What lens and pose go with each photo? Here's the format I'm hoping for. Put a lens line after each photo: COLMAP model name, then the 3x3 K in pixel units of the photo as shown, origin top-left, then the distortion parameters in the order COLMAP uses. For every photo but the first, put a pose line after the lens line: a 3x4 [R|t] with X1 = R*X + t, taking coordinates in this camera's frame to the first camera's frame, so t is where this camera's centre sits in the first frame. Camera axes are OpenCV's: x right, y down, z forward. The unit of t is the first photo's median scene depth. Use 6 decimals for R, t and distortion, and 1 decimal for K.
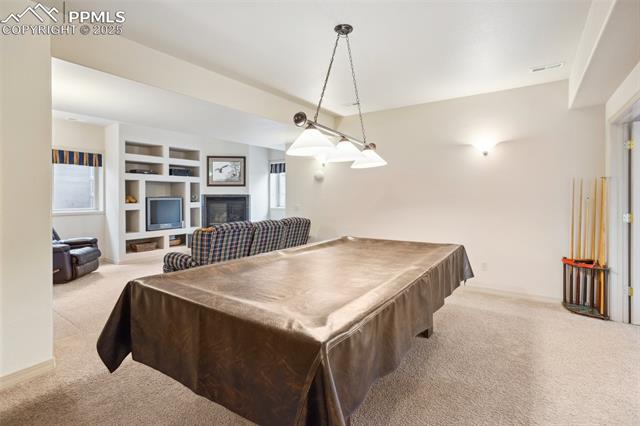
lens RADIAL K [[330.1, 0, 320.3], [0, 330.1, 192.9], [0, 0, 1]] dist [0.005870, 0.003717]
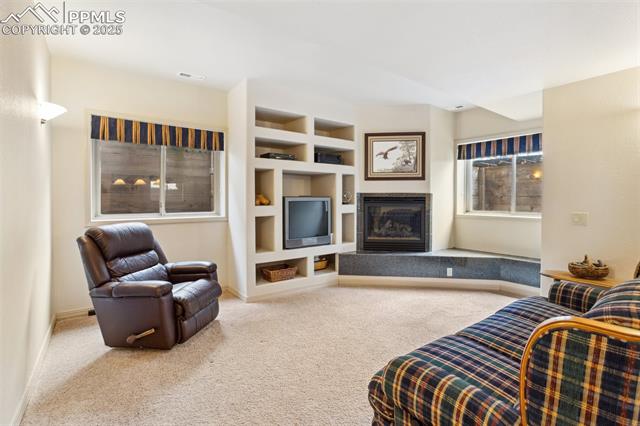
lens RADIAL K [[330.1, 0, 323.6], [0, 330.1, 197.2], [0, 0, 1]] dist [0.005870, 0.003717]
pose [[0.956324, 0.009572, -0.292154, -0.249885], [-0.005135, 0.999860, 0.015950, 0.003743], [0.292265, -0.013753, 0.956238, 0.387326]]
